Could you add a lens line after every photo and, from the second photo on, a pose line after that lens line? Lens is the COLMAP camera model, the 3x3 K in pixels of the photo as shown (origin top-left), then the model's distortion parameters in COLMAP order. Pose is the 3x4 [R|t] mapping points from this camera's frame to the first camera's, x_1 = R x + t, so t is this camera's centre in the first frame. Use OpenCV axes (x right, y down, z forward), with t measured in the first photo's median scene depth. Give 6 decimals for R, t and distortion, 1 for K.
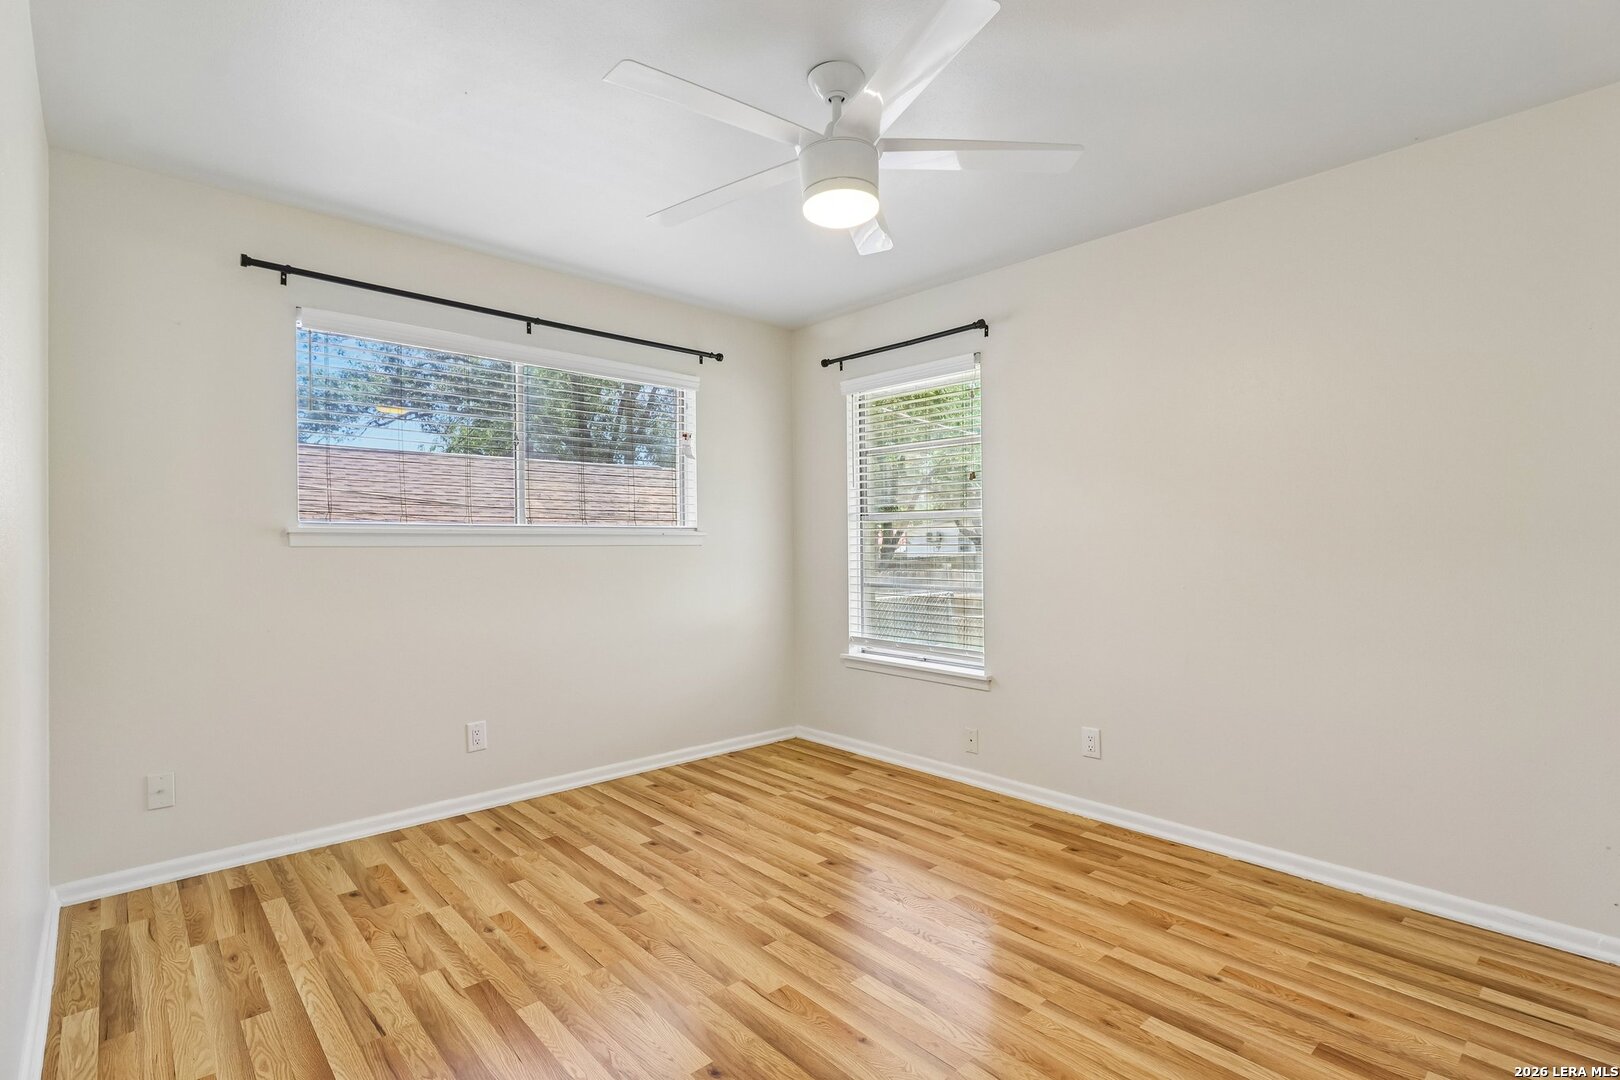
lens RADIAL K [[765.2, 0, 818.0], [0, 765.2, 542.4], [0, 0, 1]] dist [-0.004483, -0.000612]
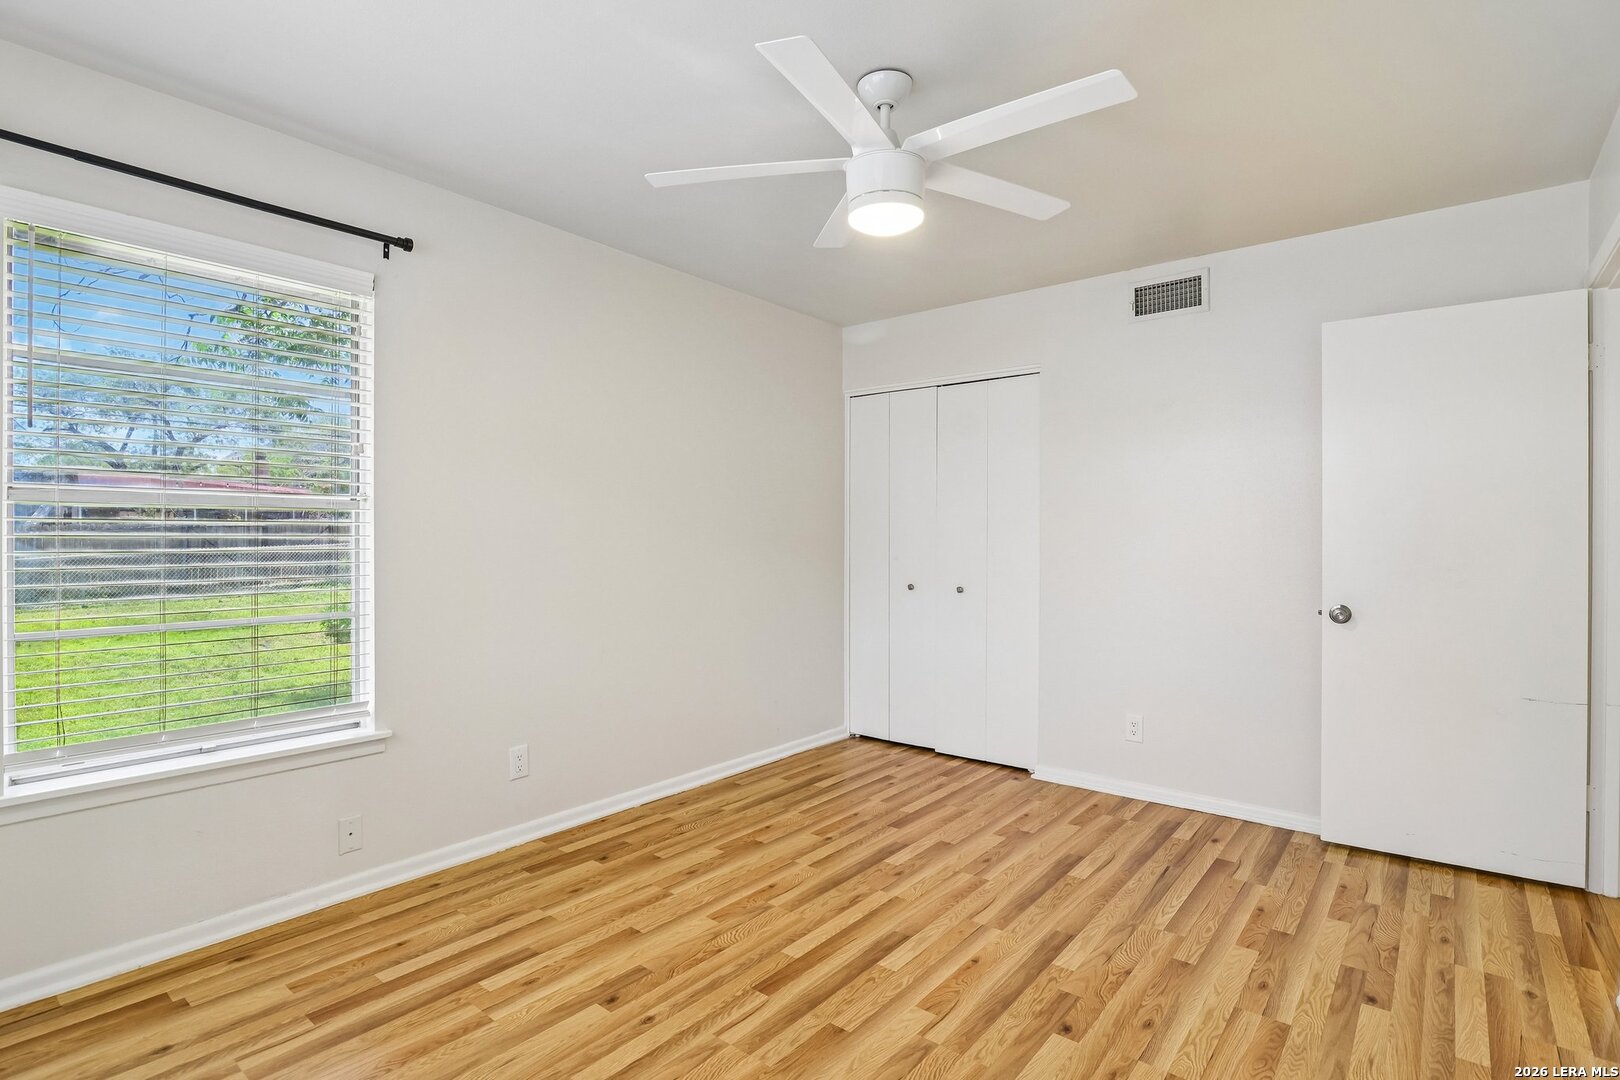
lens RADIAL K [[765.2, 0, 818.0], [0, 765.2, 542.4], [0, 0, 1]] dist [-0.004483, -0.000612]
pose [[-0.133070, -0.003758, 0.991099, -0.772583], [-0.006860, 0.999972, 0.002871, -0.010026], [-0.991083, -0.006417, -0.133093, 0.985035]]
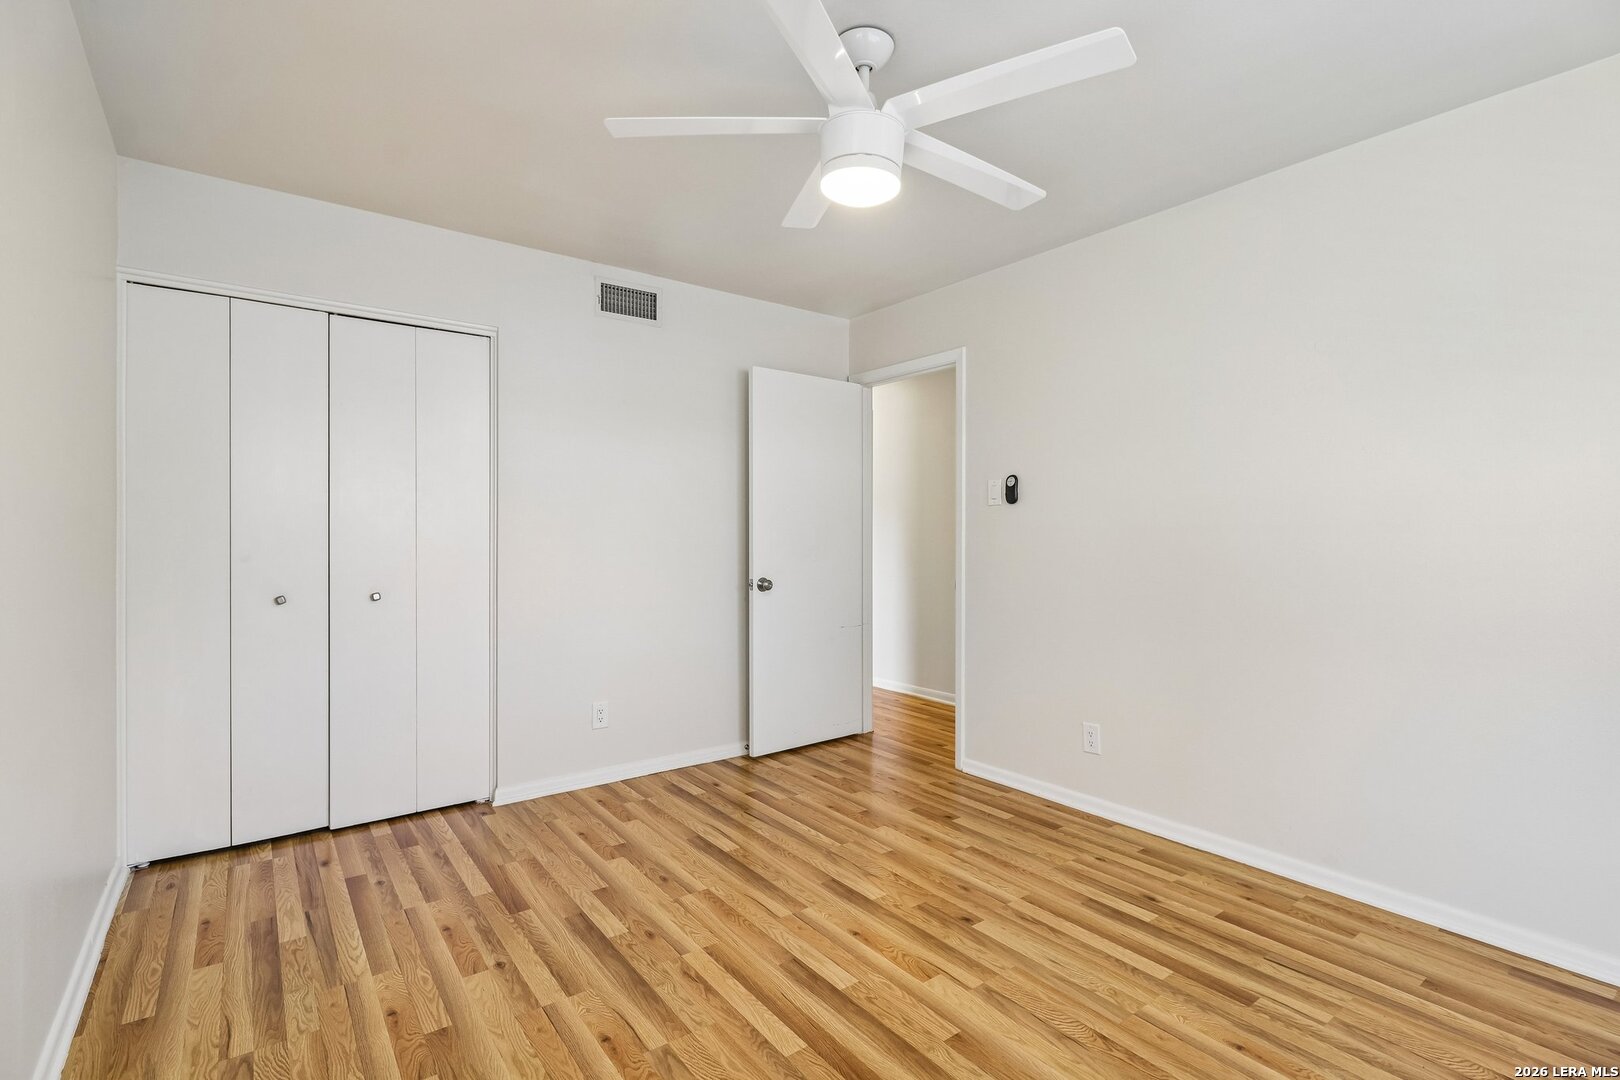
lens RADIAL K [[757.5, 0, 786.5], [0, 757.5, 535.7], [0, 0, 1]] dist [0.000789, 0.000173]
pose [[-0.990157, -0.000605, 0.139960, -0.001733], [-0.000928, 0.999997, -0.002238, -0.001369], [-0.139958, -0.002346, -0.990155, 1.573168]]
